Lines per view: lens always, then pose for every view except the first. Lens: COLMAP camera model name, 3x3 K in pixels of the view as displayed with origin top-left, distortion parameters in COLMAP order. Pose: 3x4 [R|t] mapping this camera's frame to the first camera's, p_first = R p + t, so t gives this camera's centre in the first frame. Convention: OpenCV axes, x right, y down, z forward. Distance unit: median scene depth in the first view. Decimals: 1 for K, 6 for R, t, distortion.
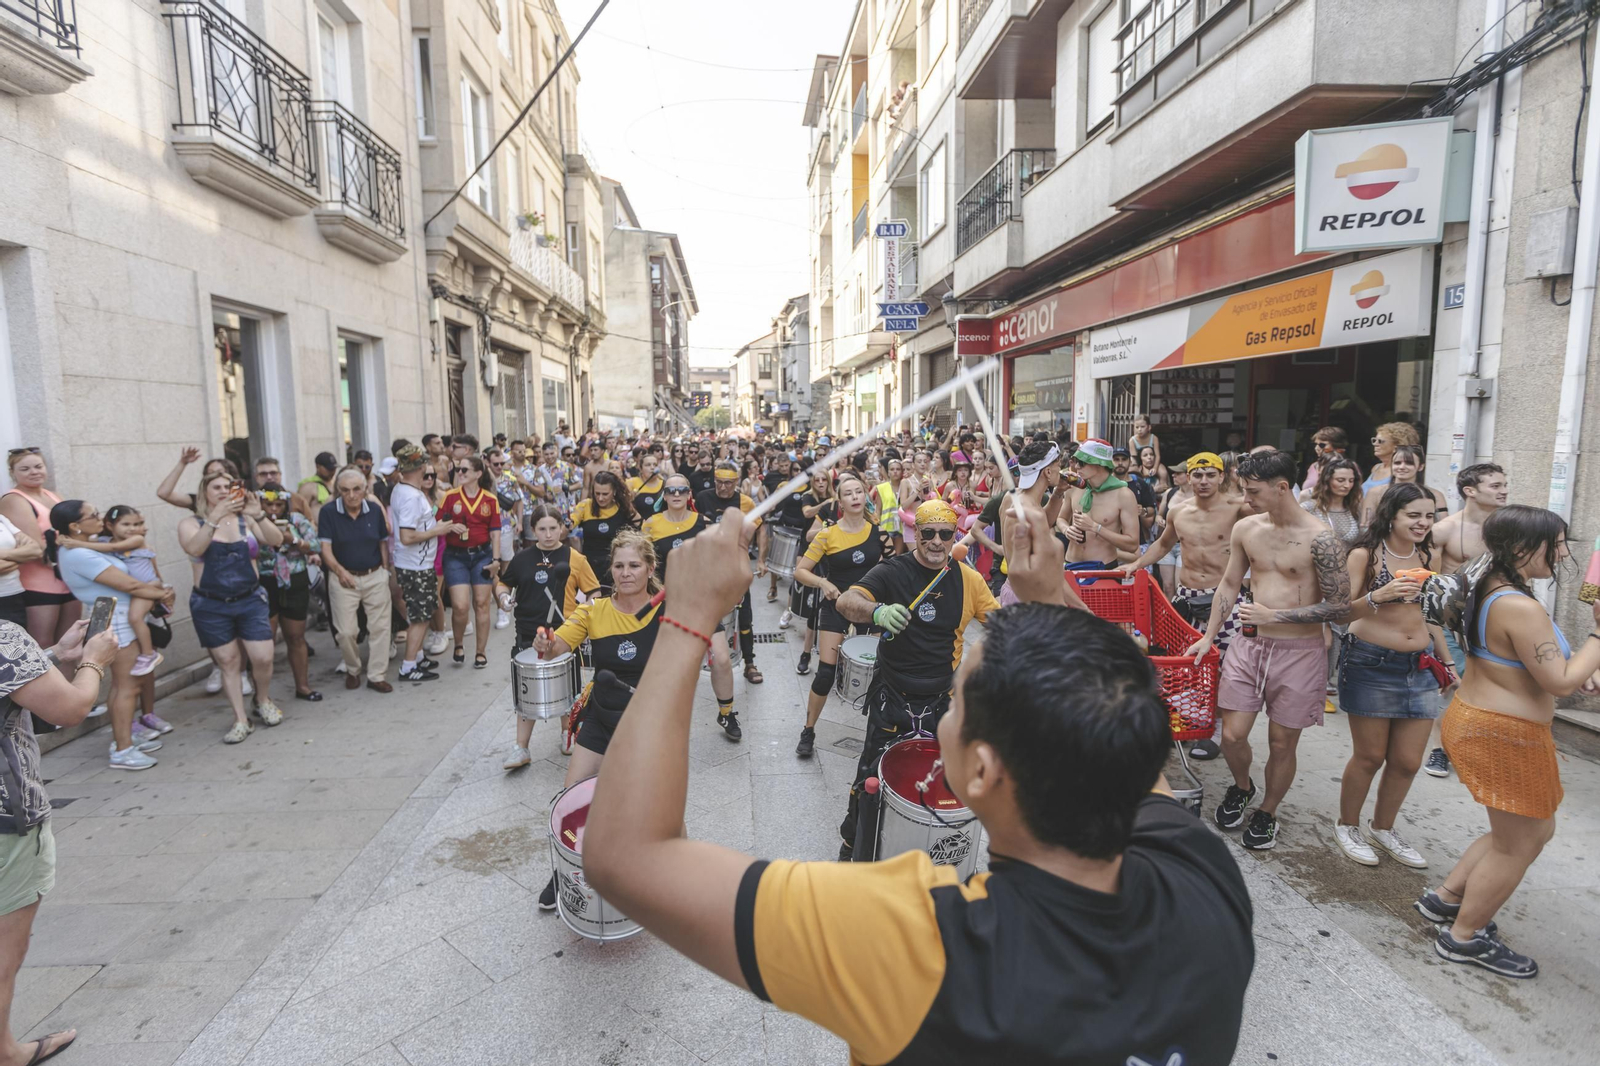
lens RADIAL K [[872.7, 0, 803.2], [0, 872.7, 530.9], [0, 0, 1]] dist [-0.000416, -0.000028]
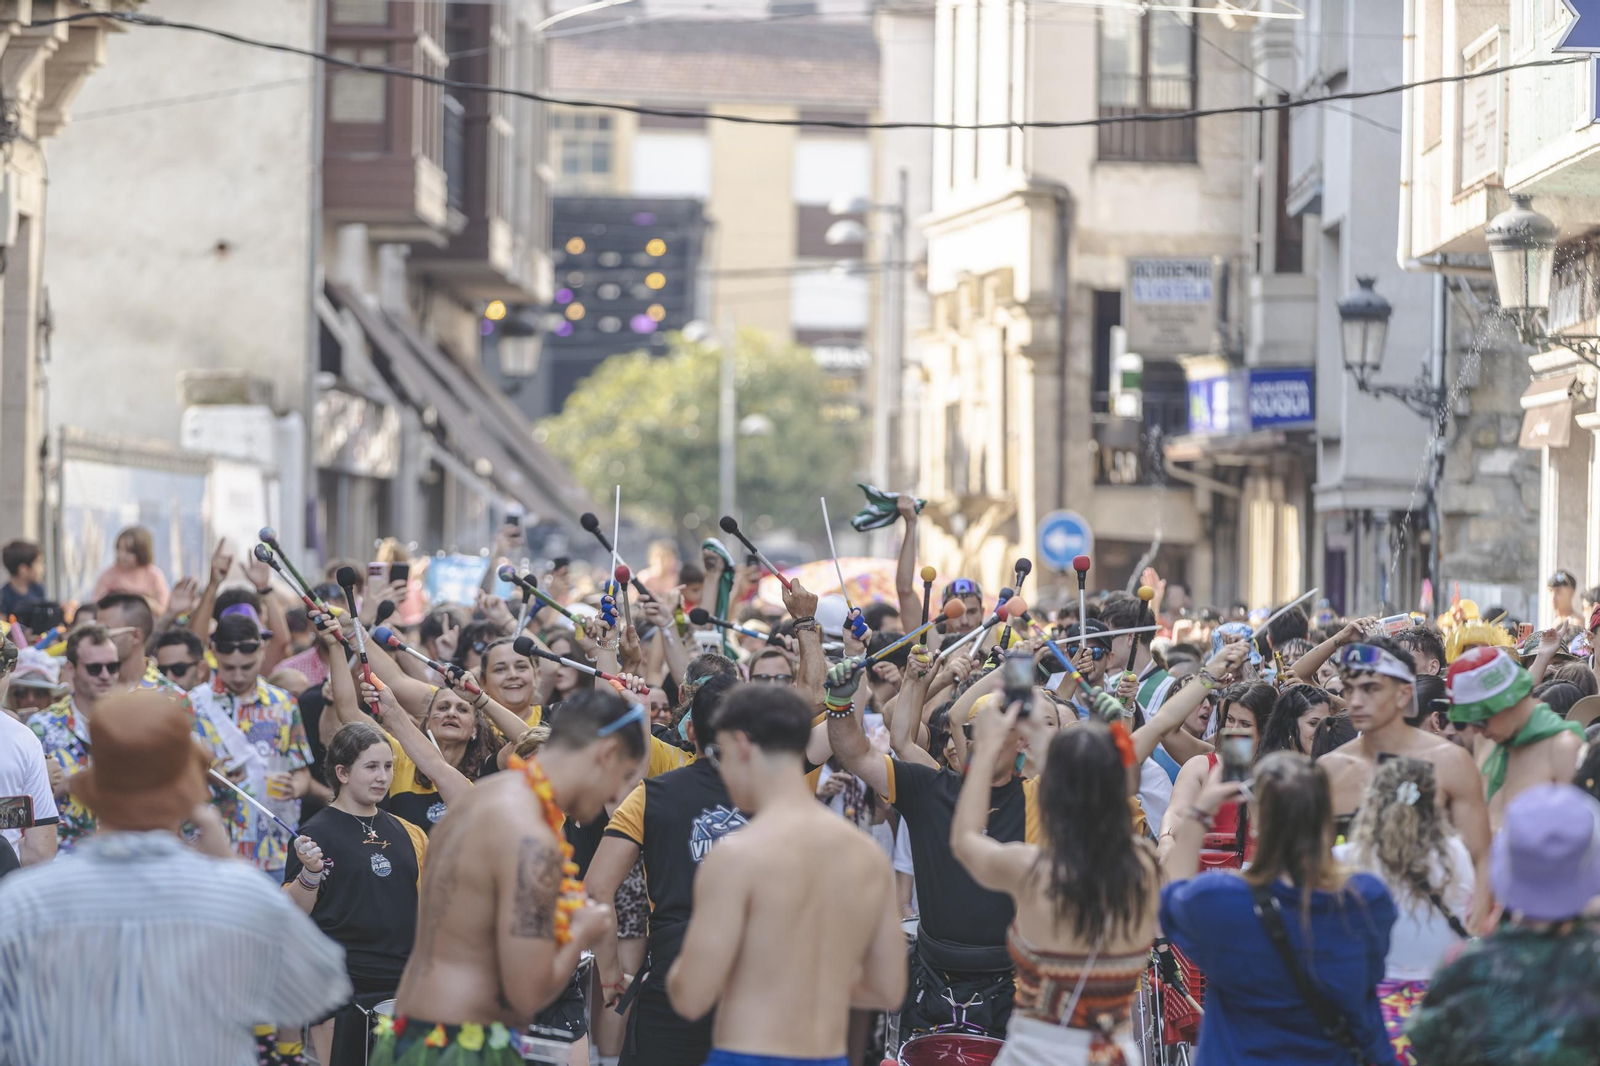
lens RADIAL K [[8502.7, 0, 800.0], [0, 8502.7, 532.8], [0, 0, 1]] dist [-0.299354, 0.000000]
pose [[0.995333, 0.032772, -0.090760, 0.023278], [-0.043249, 0.992308, -0.115997, 0.026129], [0.086261, 0.119381, 0.989094, -0.241902]]
